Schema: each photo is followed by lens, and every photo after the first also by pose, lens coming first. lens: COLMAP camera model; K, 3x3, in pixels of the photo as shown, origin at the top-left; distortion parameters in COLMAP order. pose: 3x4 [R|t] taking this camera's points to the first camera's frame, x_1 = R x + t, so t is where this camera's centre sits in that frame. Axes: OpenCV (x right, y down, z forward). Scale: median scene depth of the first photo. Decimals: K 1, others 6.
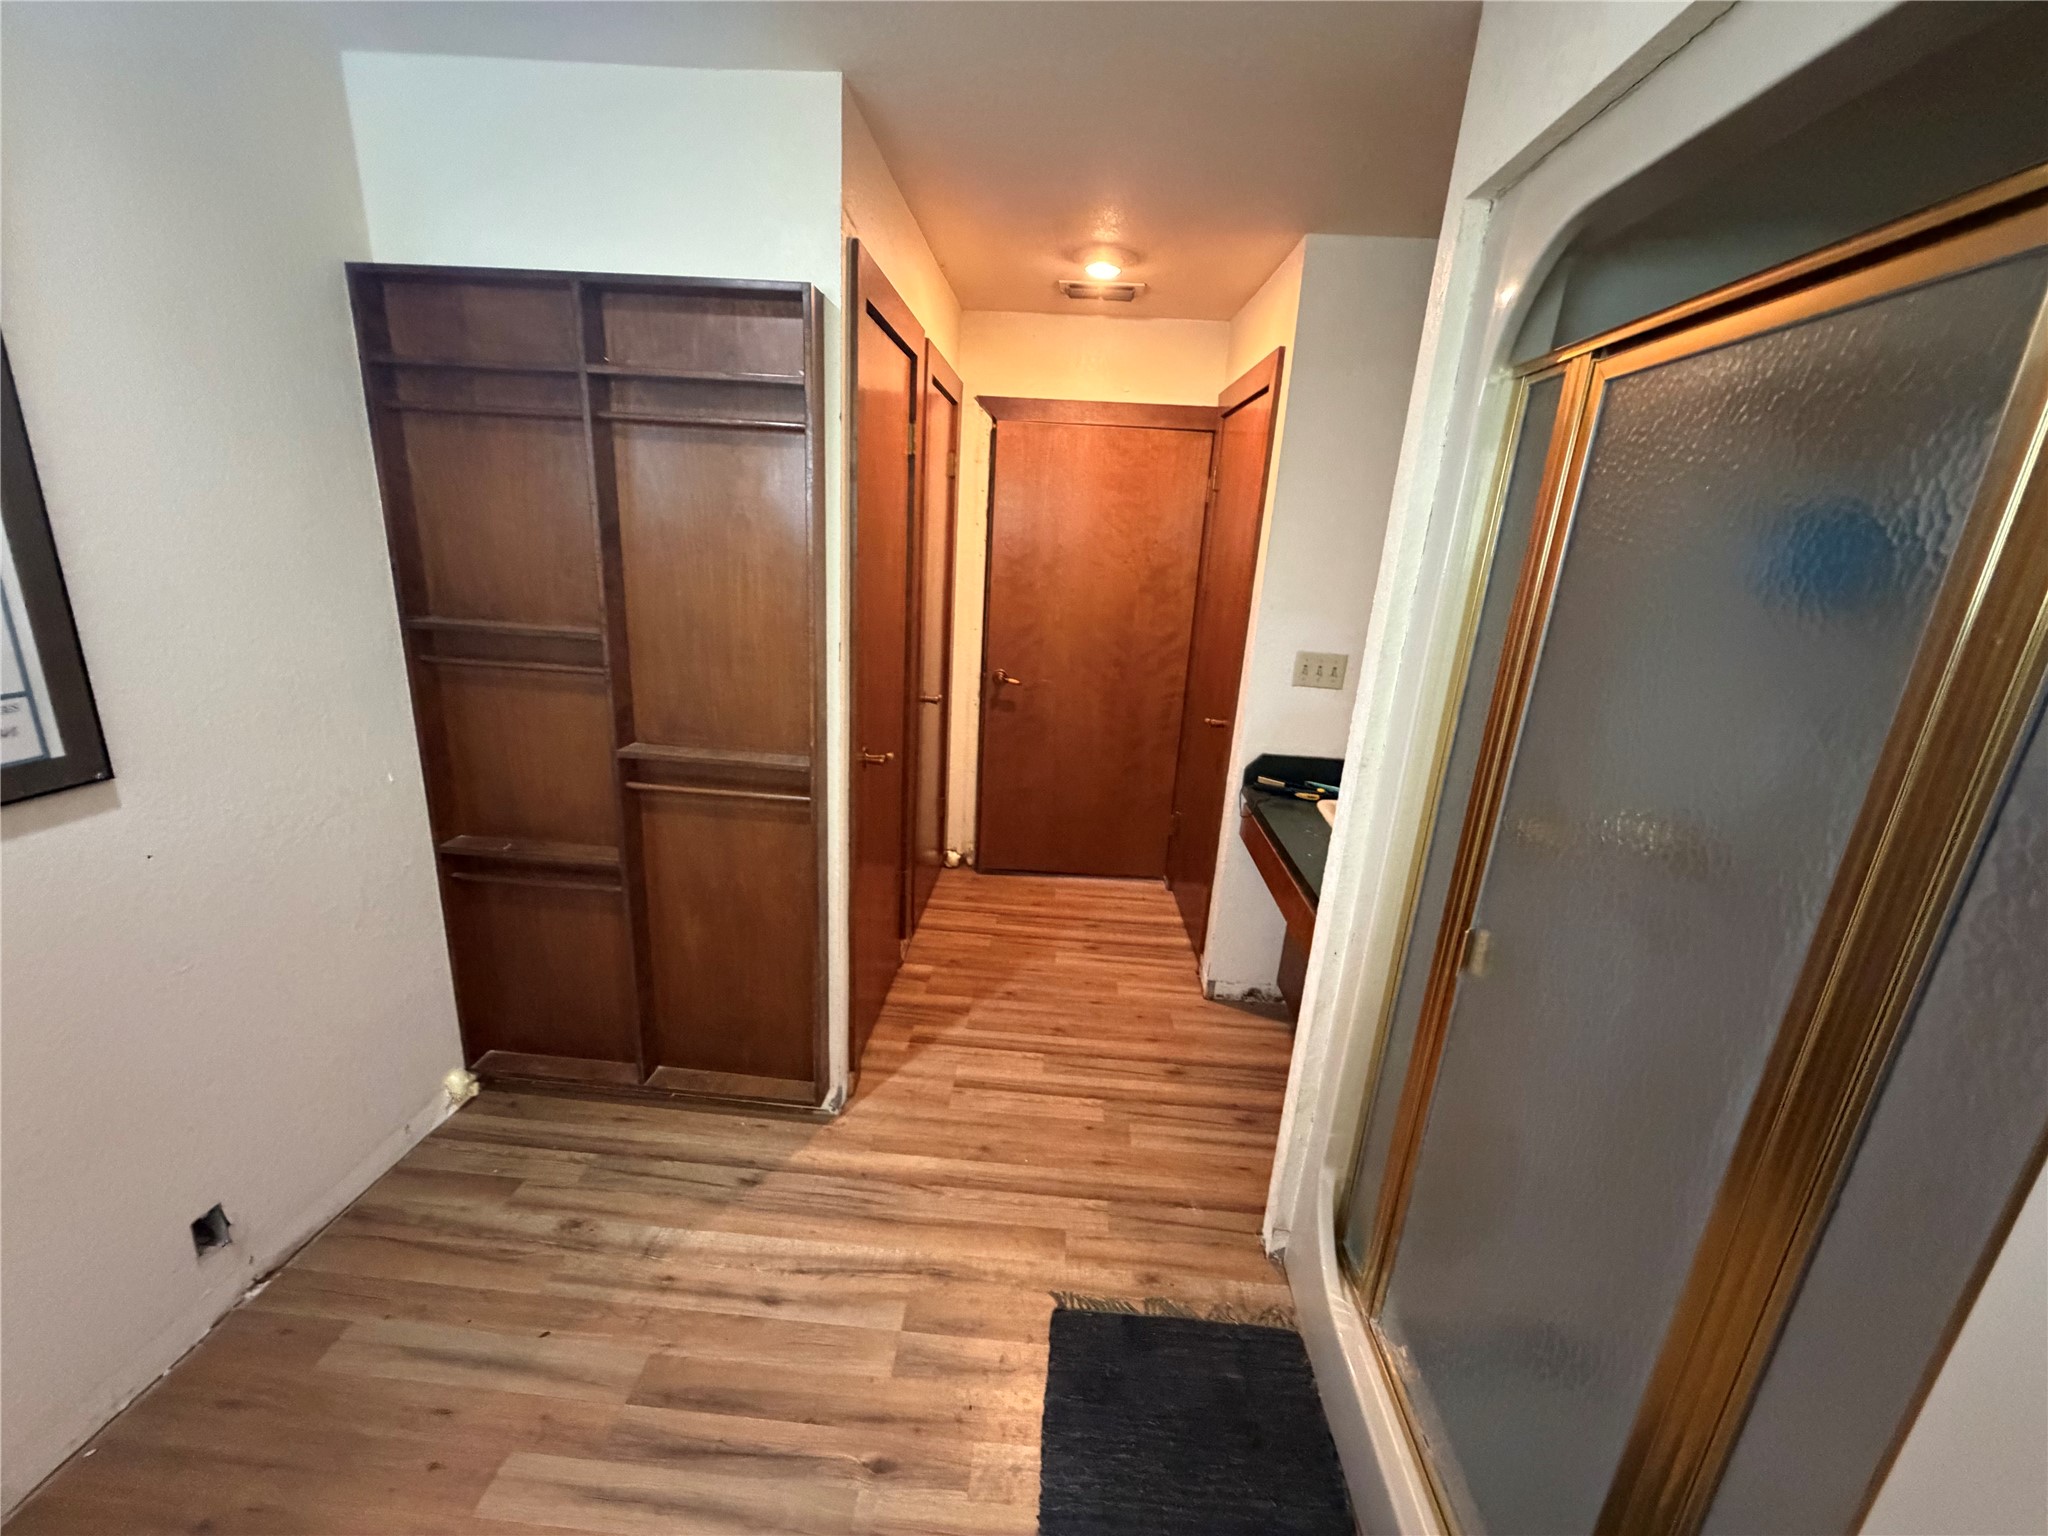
lens RADIAL K [[818.8, 0, 1021.8], [0, 818.8, 774.1], [0, 0, 1]] dist [0.000700, 0.000174]
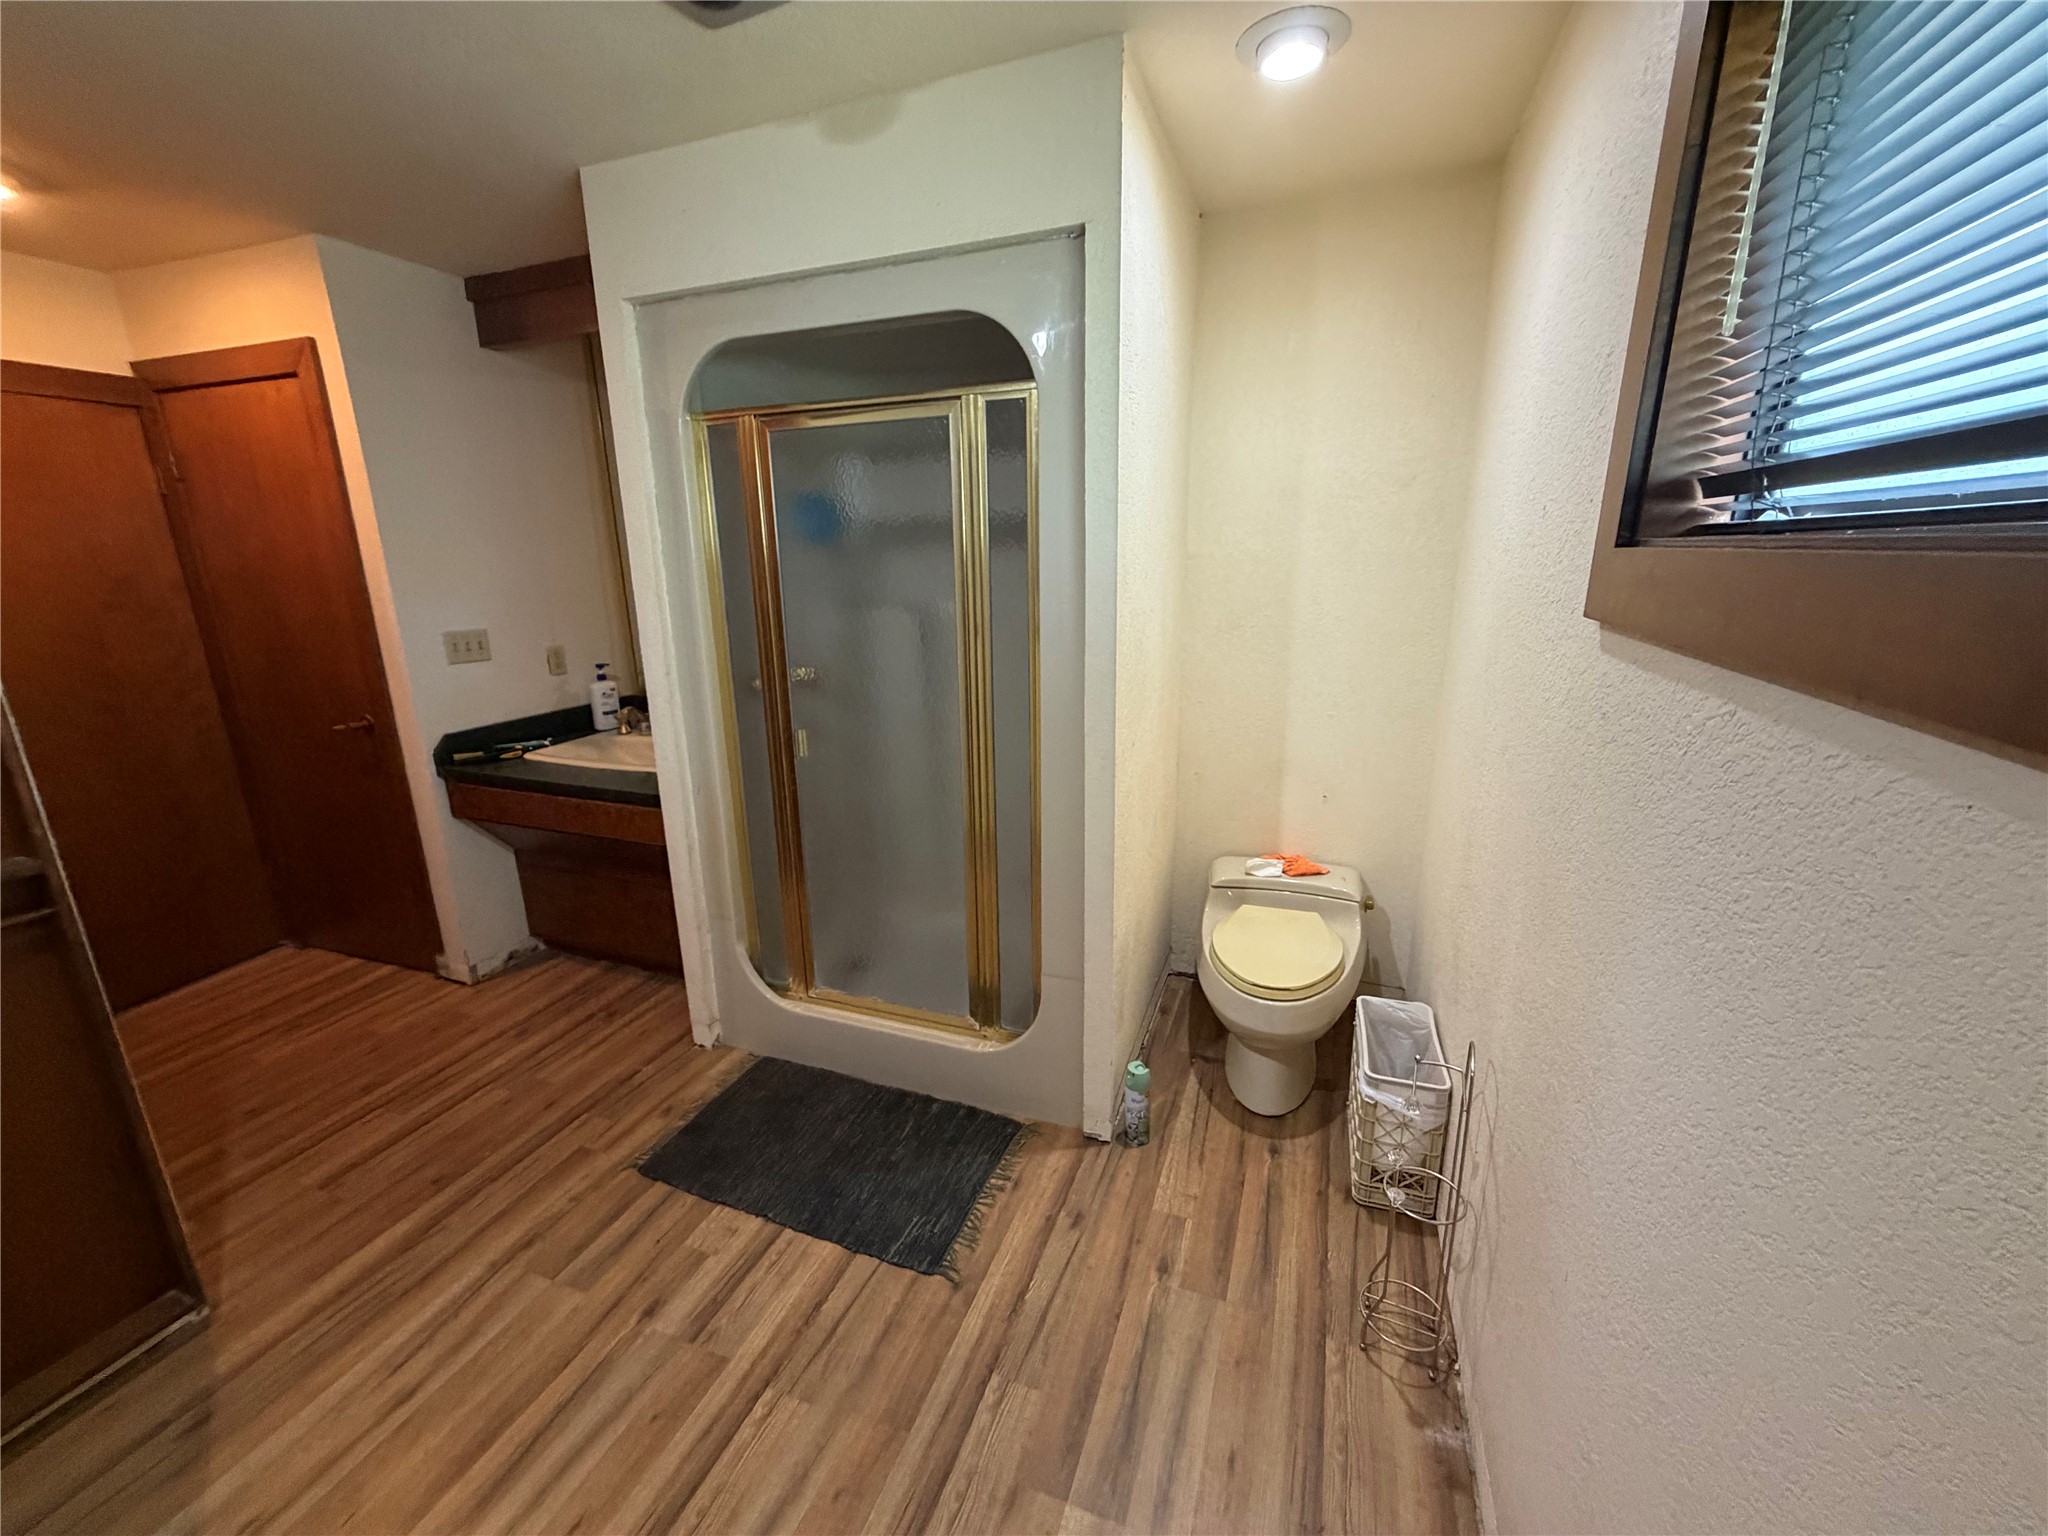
lens RADIAL K [[818.8, 0, 1021.8], [0, 818.8, 774.1], [0, 0, 1]] dist [0.000700, 0.000174]
pose [[0.295101, -0.310280, 0.903682, -0.524328], [0.301138, 0.927802, 0.220224, 0.016197], [-0.906770, 0.207144, 0.367233, -0.052754]]
